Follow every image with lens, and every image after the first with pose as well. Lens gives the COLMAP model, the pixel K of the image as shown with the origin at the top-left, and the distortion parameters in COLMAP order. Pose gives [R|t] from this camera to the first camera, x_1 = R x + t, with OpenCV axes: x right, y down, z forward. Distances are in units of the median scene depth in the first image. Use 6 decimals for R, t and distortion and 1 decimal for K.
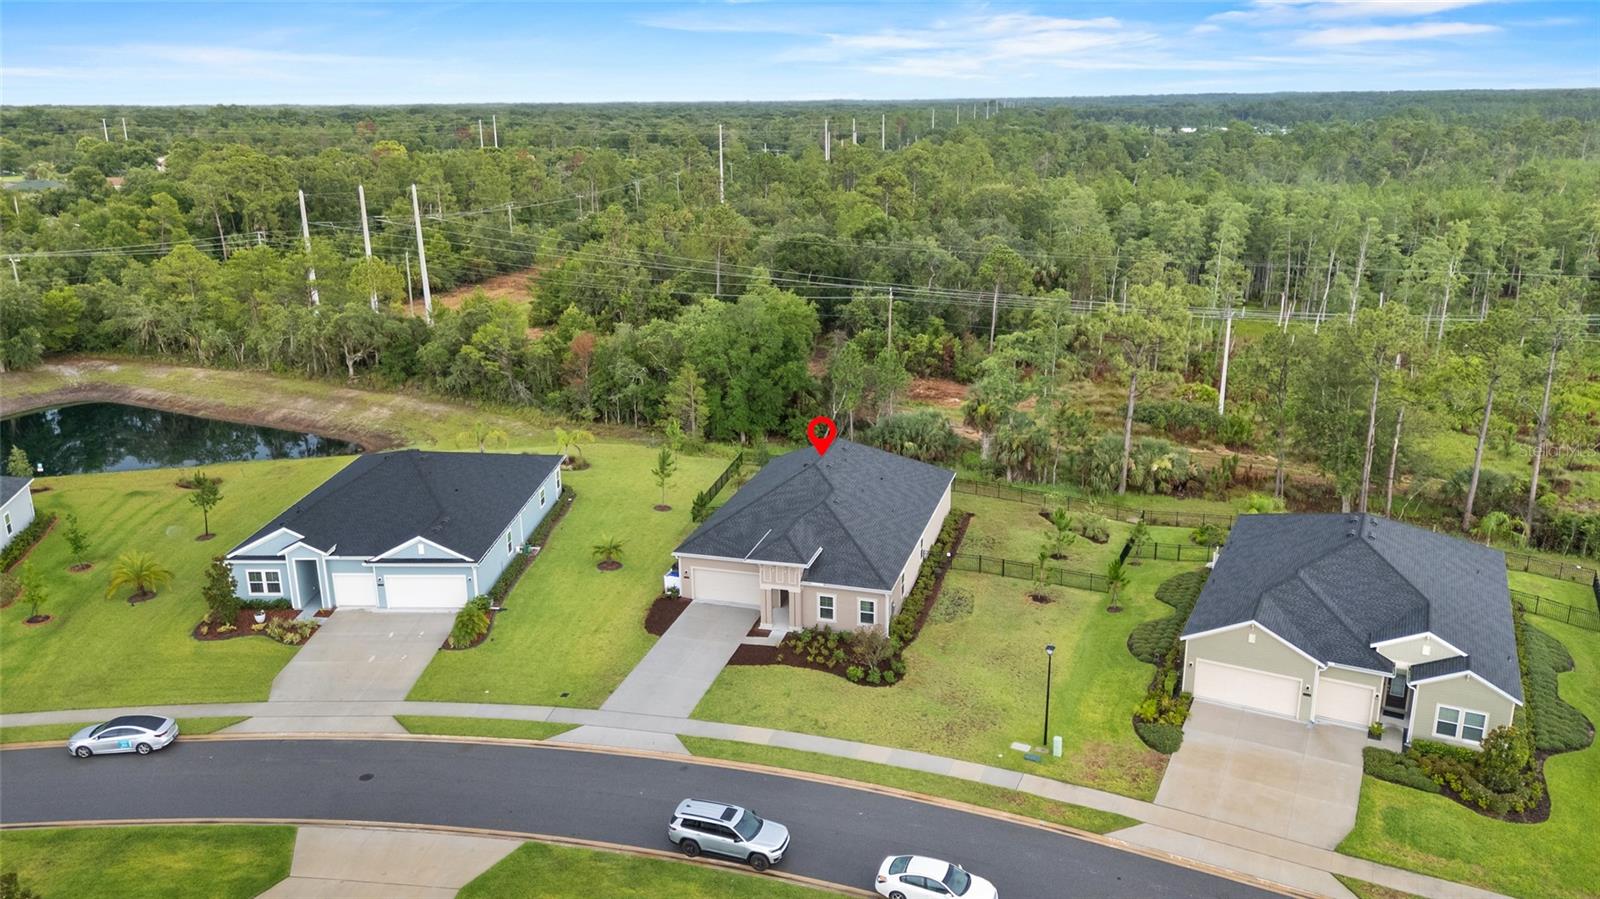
lens RADIAL K [[1179.5, 0, 797.5], [0, 1179.5, 437.8], [0, 0, 1]] dist [0.061778, -0.051282]
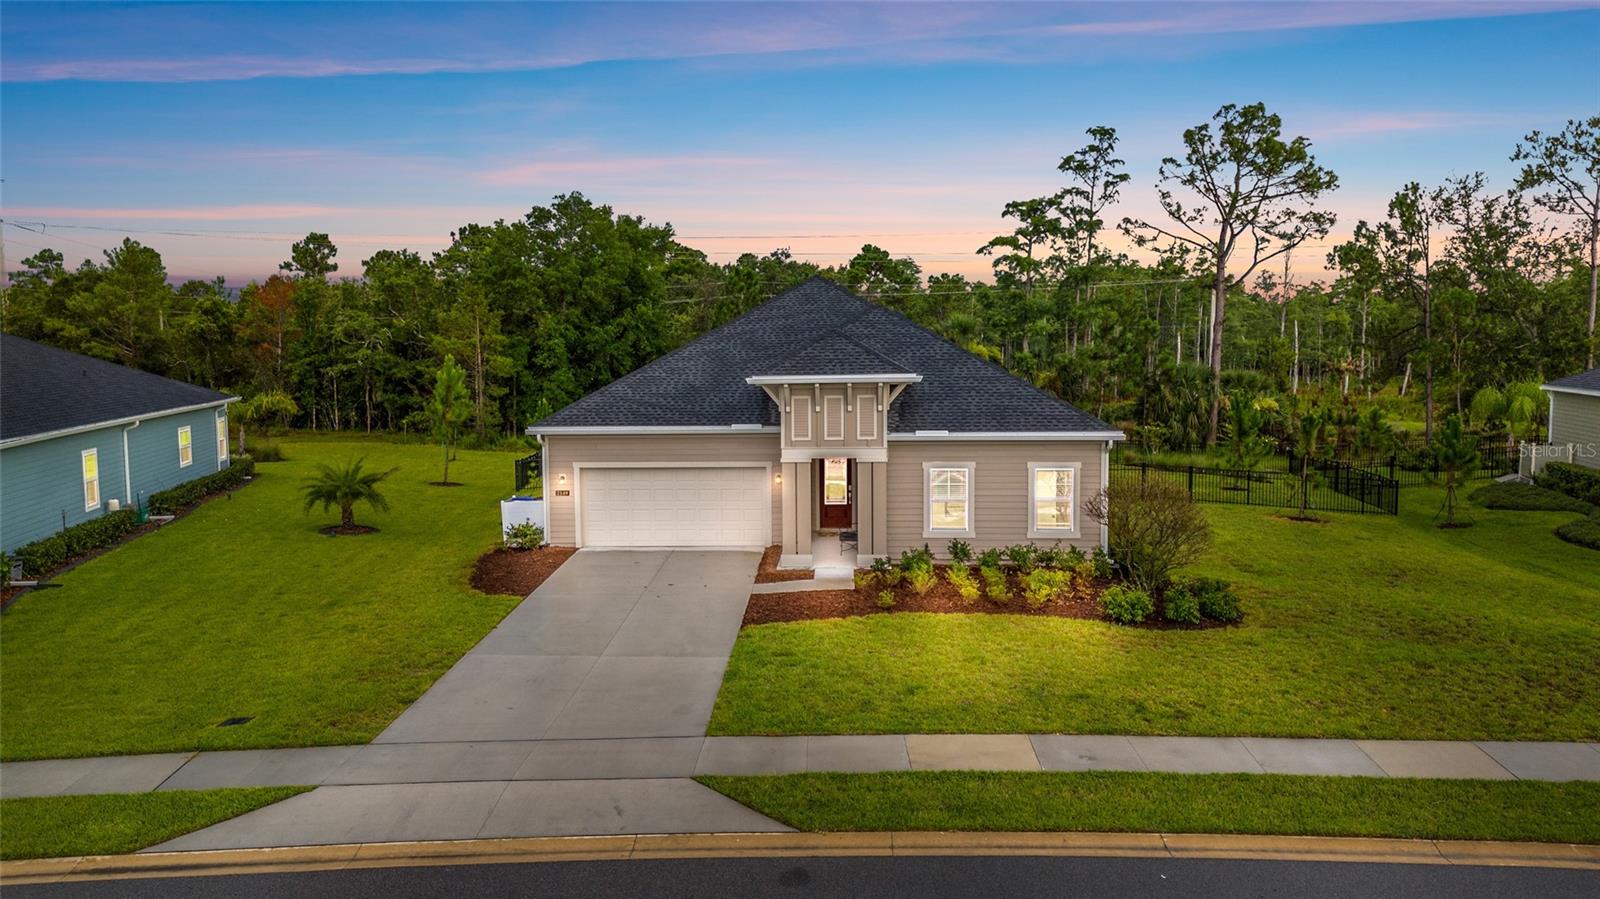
lens RADIAL K [[1179.5, 0, 802.3], [0, 1179.5, 446.9], [0, 0, 1]] dist [0.061778, -0.051282]
pose [[0.967904, -0.019123, 0.250591, -0.116600], [0.066272, 0.981230, -0.181096, 0.183475], [-0.242424, 0.191891, 0.951004, 0.586486]]
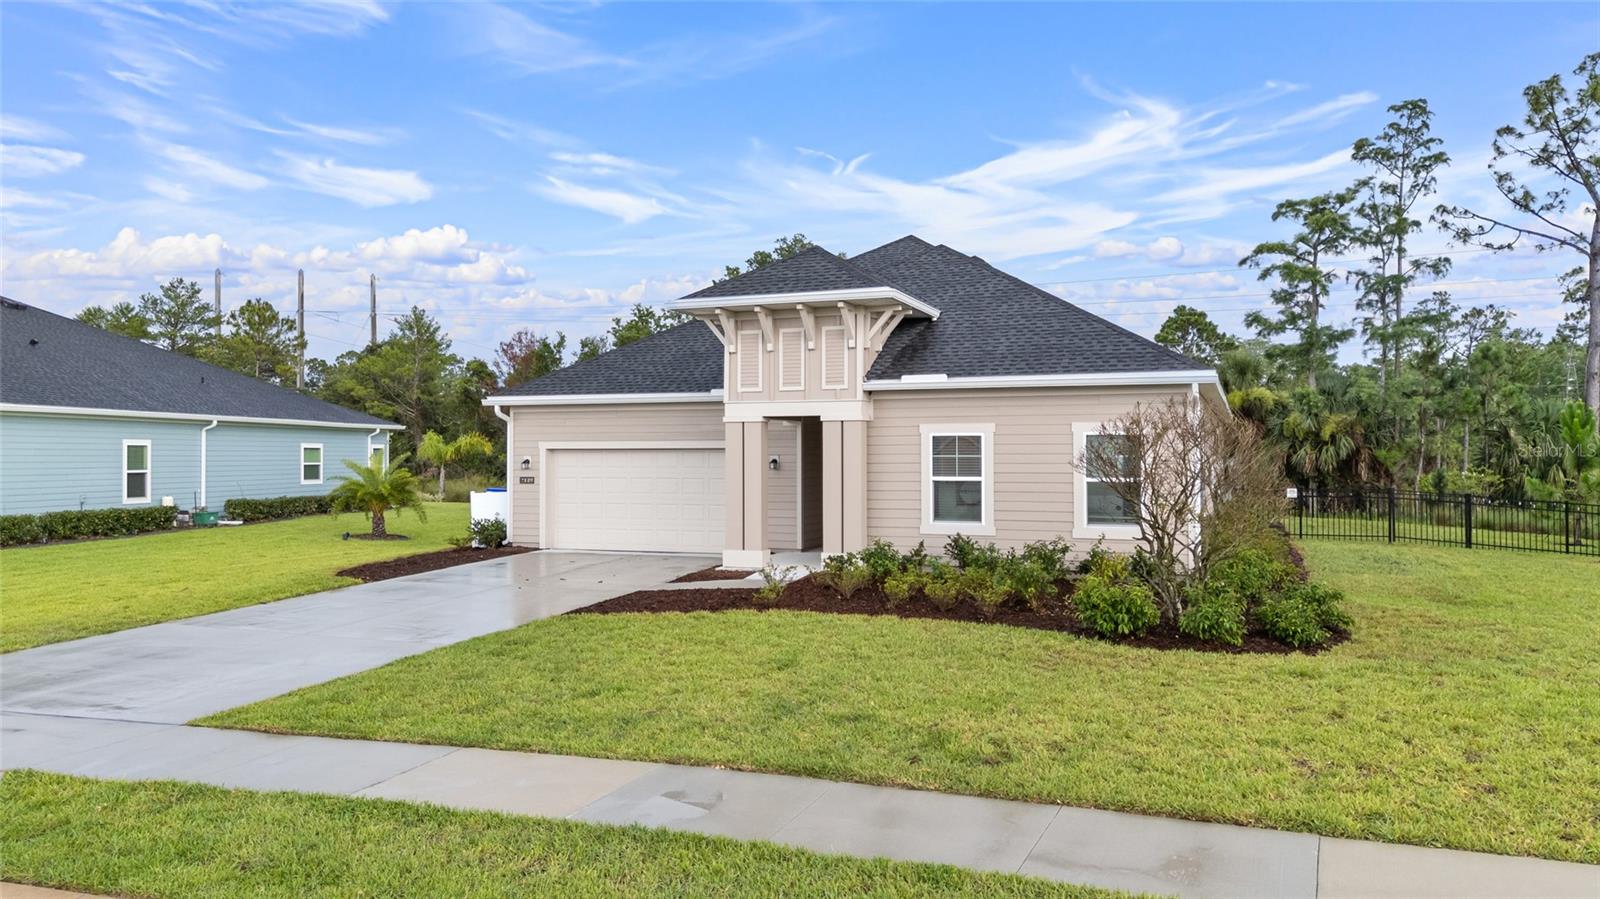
lens RADIAL K [[1179.5, 0, 795.8], [0, 1179.5, 435.9], [0, 0, 1]] dist [0.061778, -0.051282]
pose [[0.997202, 0.008580, -0.074260, 0.006829], [-0.029967, 0.955963, -0.291953, 0.202794], [0.068485, 0.293361, 0.953546, 0.684236]]
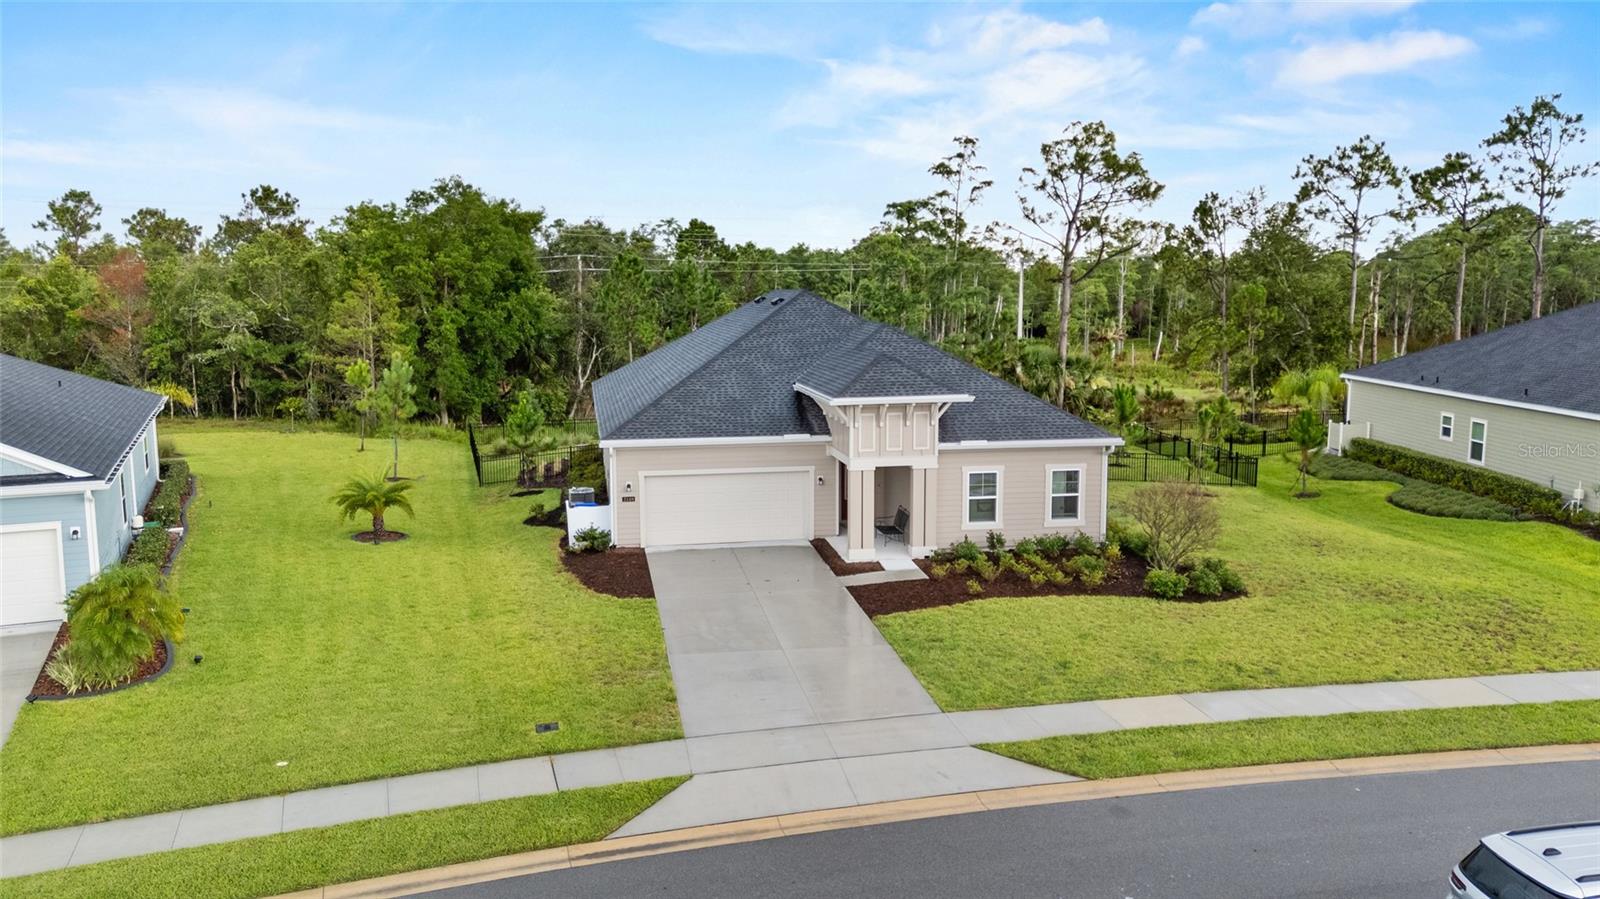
lens RADIAL K [[1179.5, 0, 804.2], [0, 1179.5, 439.1], [0, 0, 1]] dist [0.061778, -0.051282]
pose [[0.887126, -0.048960, 0.458922, -0.242435], [0.119314, 0.984884, -0.125570, 0.161315], [-0.445837, 0.166152, 0.879558, 0.568353]]
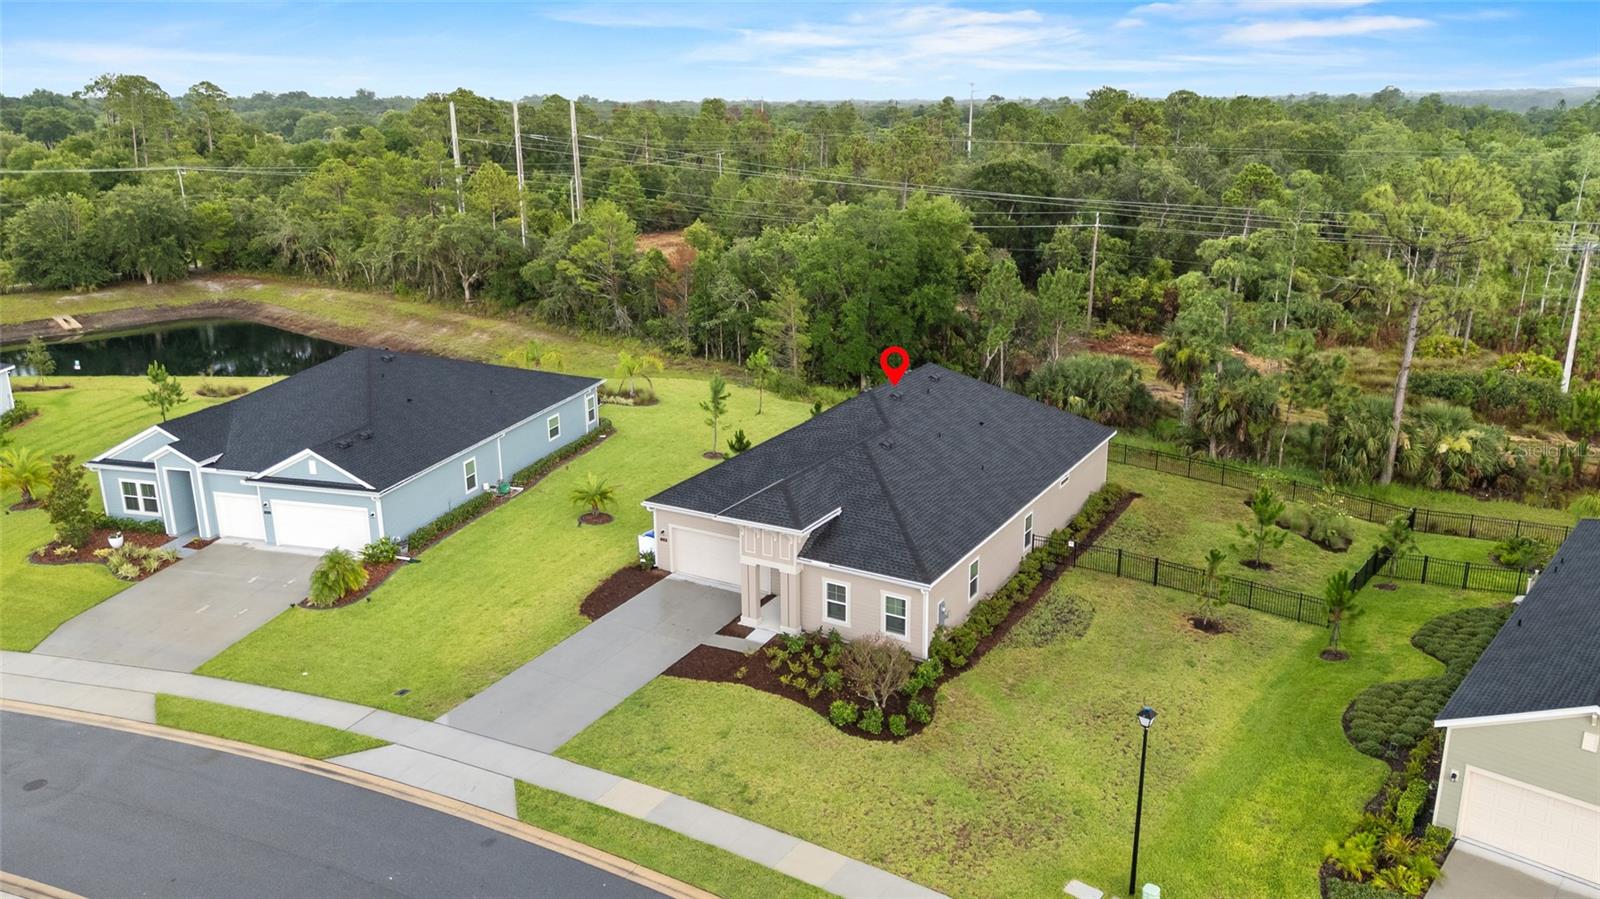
lens RADIAL K [[1179.5, 0, 799.3], [0, 1179.5, 435.7], [0, 0, 1]] dist [0.061778, -0.051282]
pose [[0.971492, 0.067873, -0.227150, 0.134483], [-0.068309, 0.997646, 0.005952, 0.048730], [0.227020, 0.009734, 0.973842, 0.351721]]
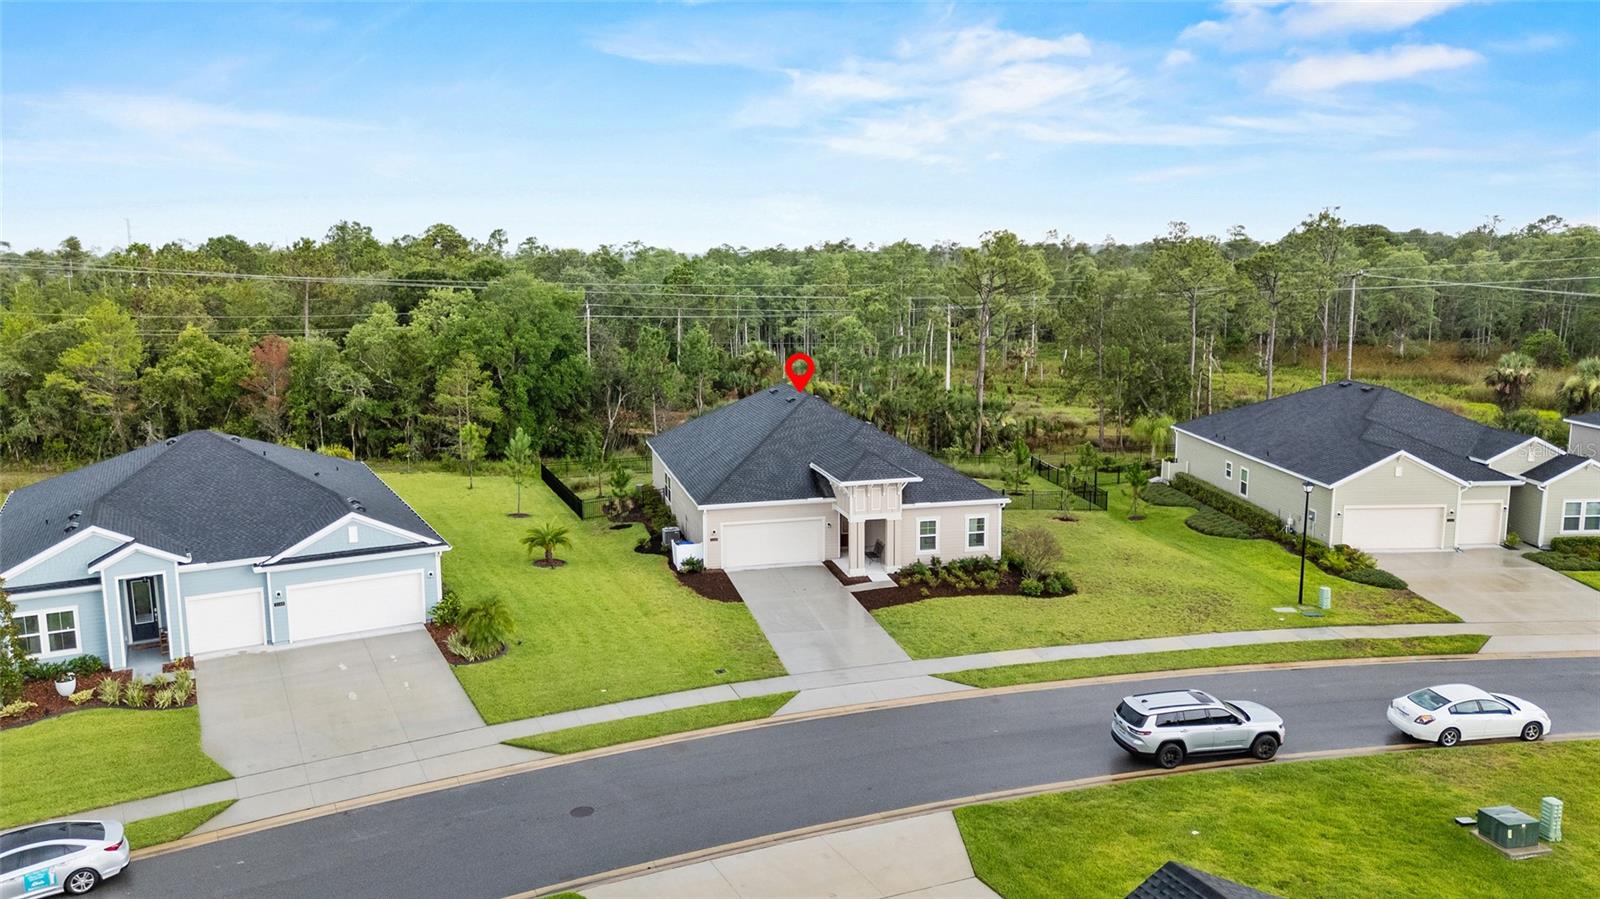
lens RADIAL K [[1179.5, 0, 801.7], [0, 1179.5, 444.7], [0, 0, 1]] dist [0.061778, -0.051282]
pose [[0.859012, -0.074657, 0.506483, -0.421362], [0.138395, 0.986340, -0.089334, 0.133858], [-0.492895, 0.146834, 0.857610, 0.324951]]
